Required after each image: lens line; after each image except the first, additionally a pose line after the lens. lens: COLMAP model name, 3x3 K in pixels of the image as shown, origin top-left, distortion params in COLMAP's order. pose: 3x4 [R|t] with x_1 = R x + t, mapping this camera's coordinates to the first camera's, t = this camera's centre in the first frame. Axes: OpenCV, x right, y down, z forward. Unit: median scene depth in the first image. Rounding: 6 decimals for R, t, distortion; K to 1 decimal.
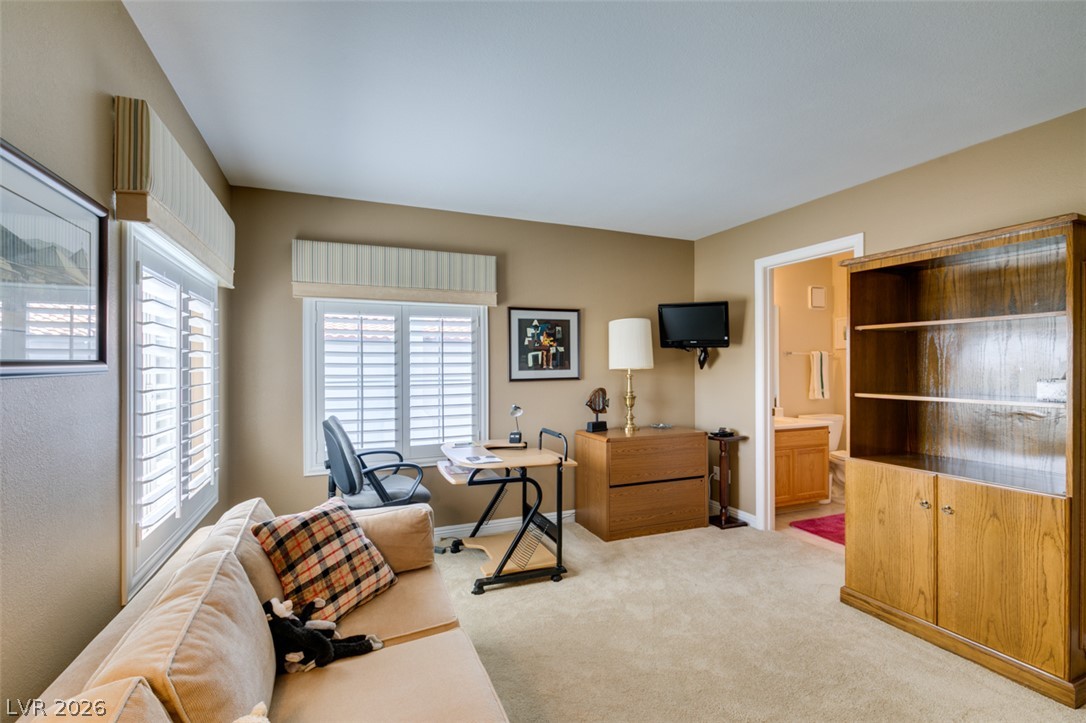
lens RADIAL K [[487.5, 0, 537.4], [0, 487.5, 364.7], [0, 0, 1]] dist [0.000561, -0.000976]
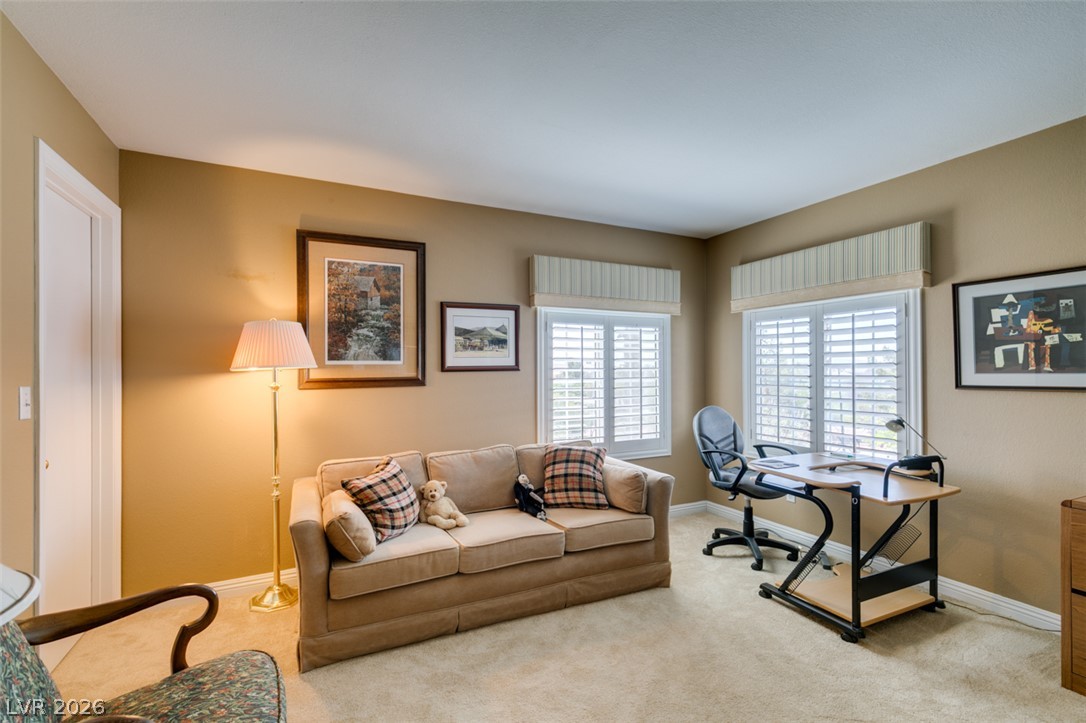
lens RADIAL K [[487.5, 0, 535.6], [0, 487.5, 362.3], [0, 0, 1]] dist [0.000561, -0.000976]
pose [[0.057178, -0.008495, -0.998328, 0.609057], [0.004950, 0.999954, -0.008225, -0.000852], [0.998352, -0.004471, 0.057218, 0.347093]]
